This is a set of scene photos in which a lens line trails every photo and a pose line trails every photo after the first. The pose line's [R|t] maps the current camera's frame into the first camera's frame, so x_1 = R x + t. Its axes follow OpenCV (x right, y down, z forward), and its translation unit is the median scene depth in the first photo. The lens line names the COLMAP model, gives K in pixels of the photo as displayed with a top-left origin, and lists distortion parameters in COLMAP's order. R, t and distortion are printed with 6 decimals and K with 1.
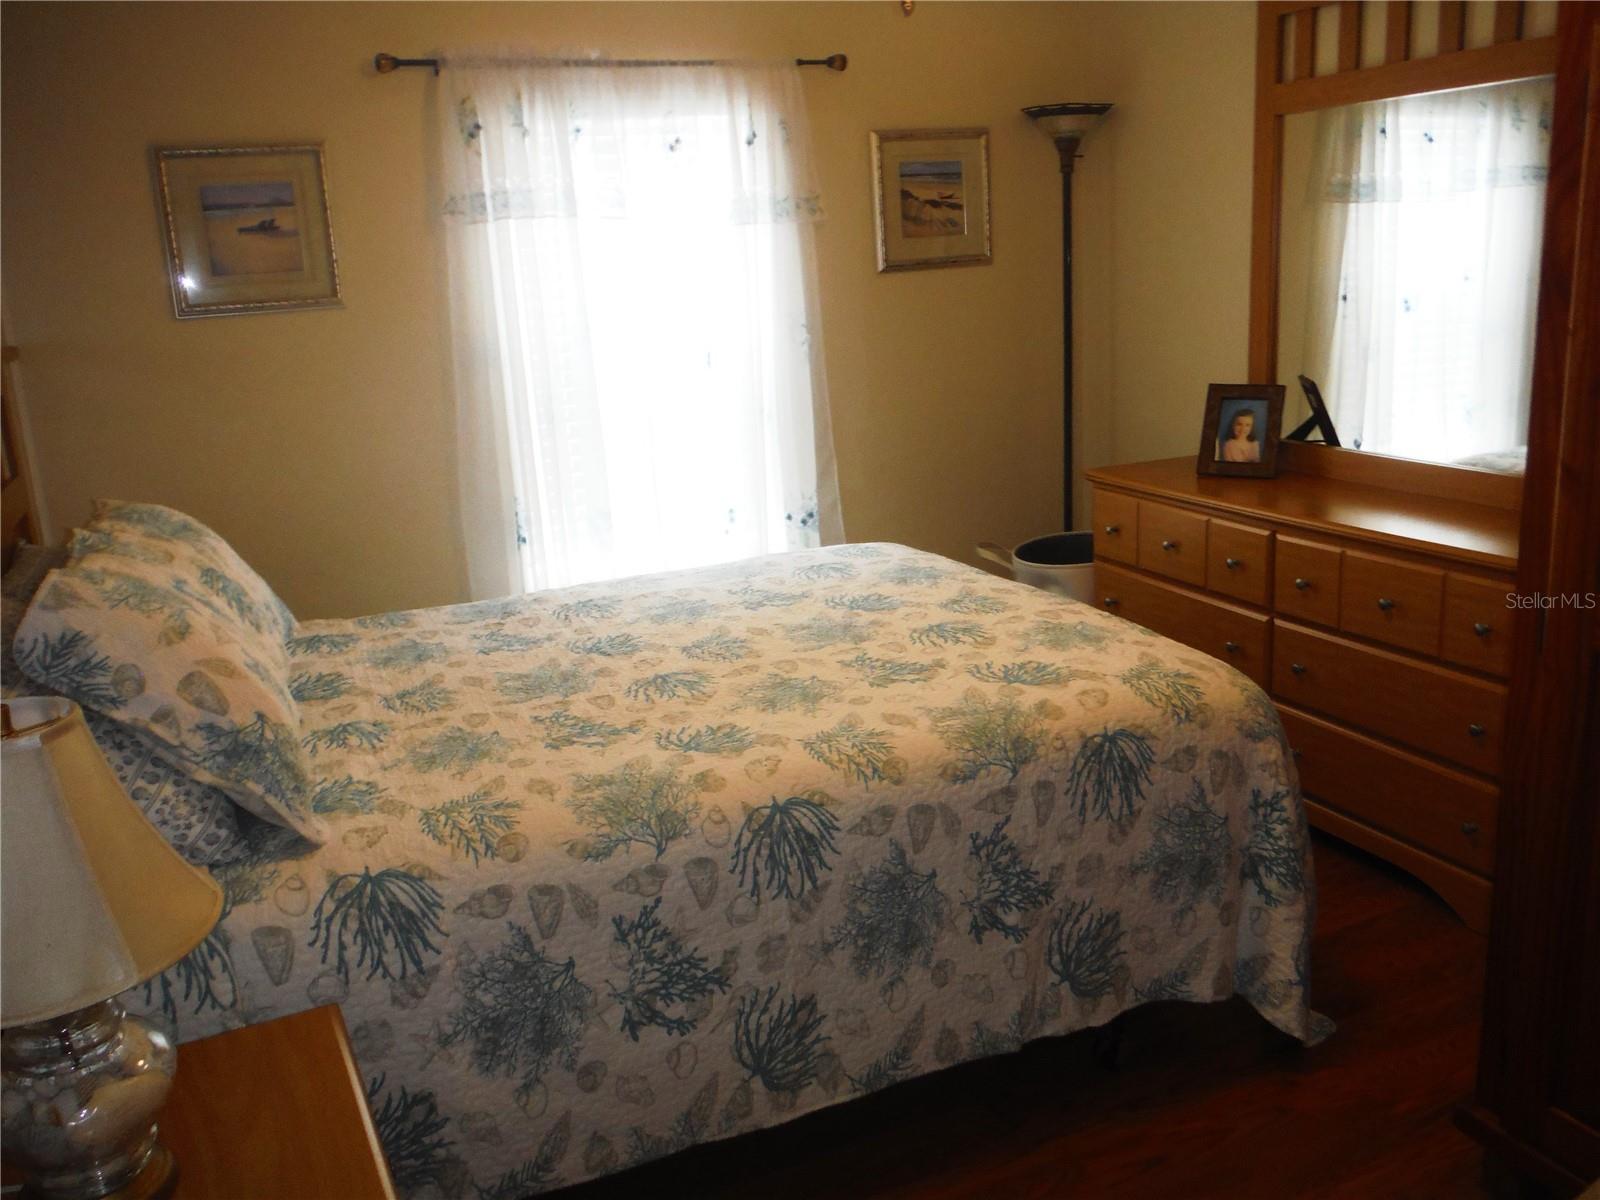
lens RADIAL K [[1360.6, 0, 836.0], [0, 1360.6, 592.2], [0, 0, 1]] dist [-0.057736, 0.035250]
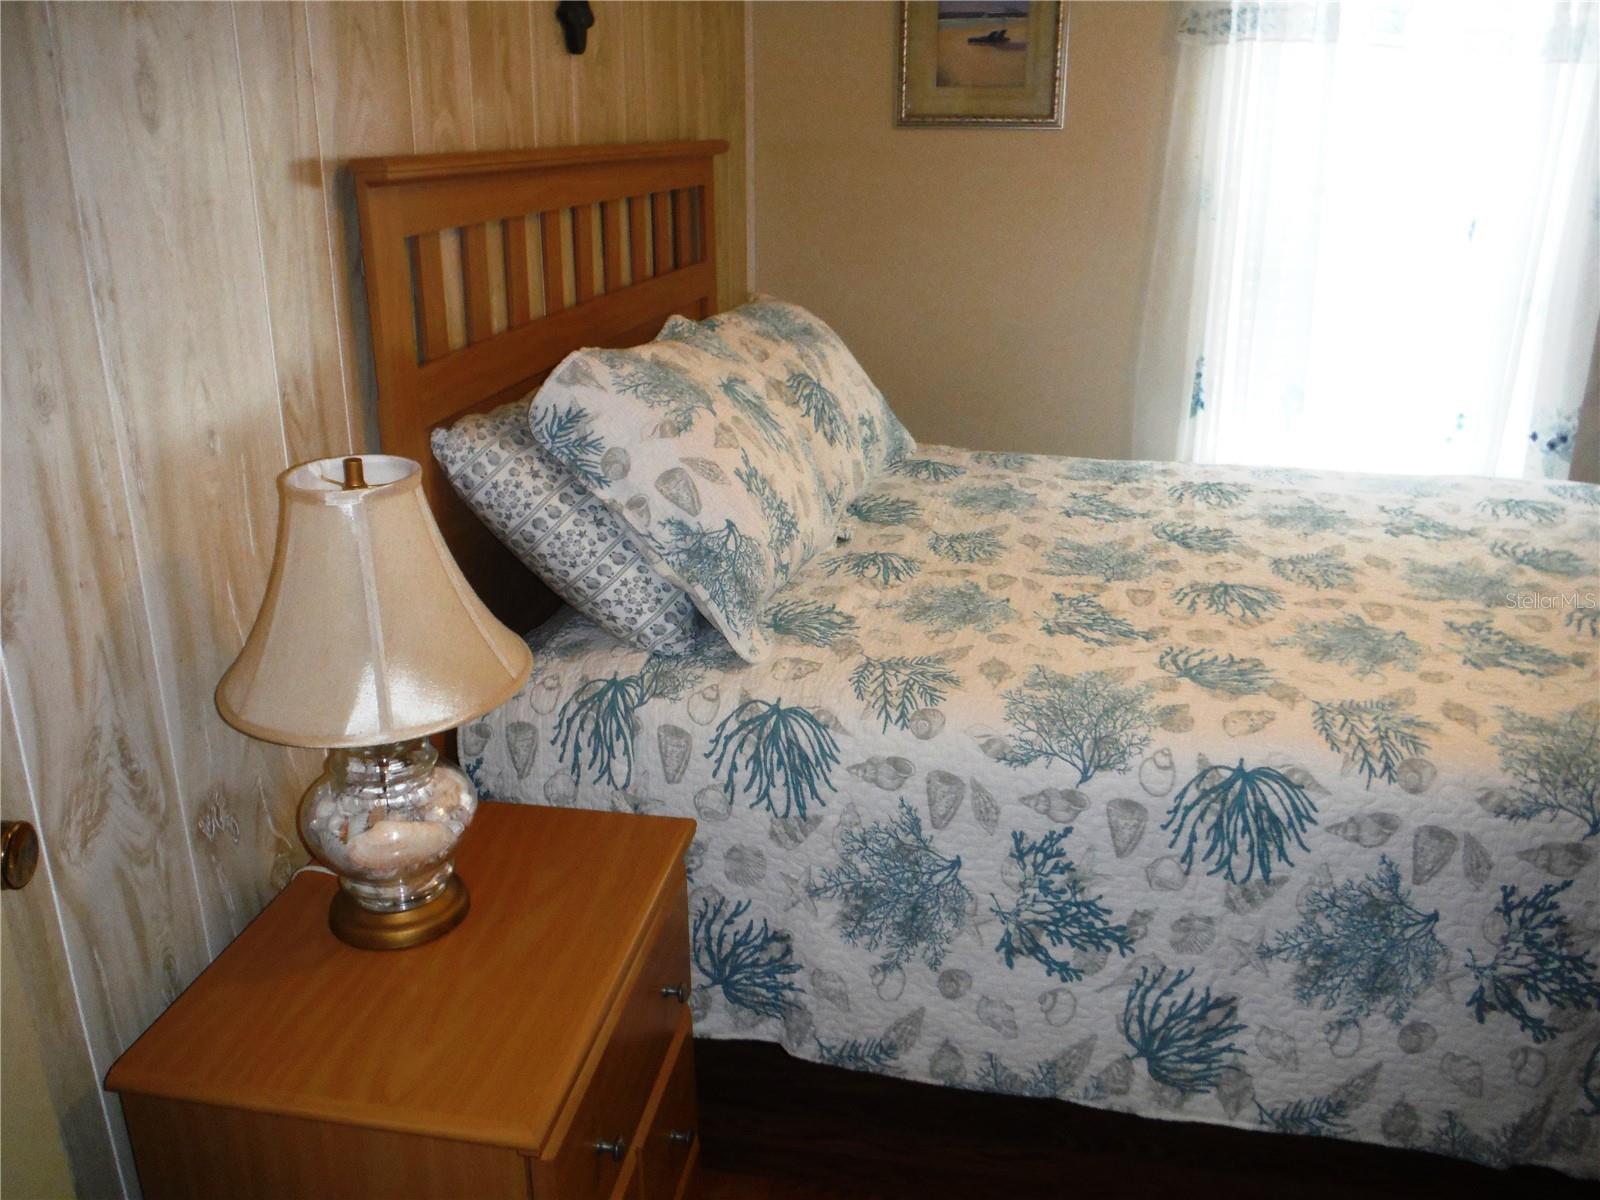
lens RADIAL K [[1360.6, 0, 800.7], [0, 1360.6, 604.5], [0, 0, 1]] dist [-0.057736, 0.035250]
pose [[0.798134, 0.254488, -0.546093, 0.170625], [-0.187471, 0.966315, 0.176322, -0.036395], [0.572570, -0.038352, 0.818958, 0.180374]]
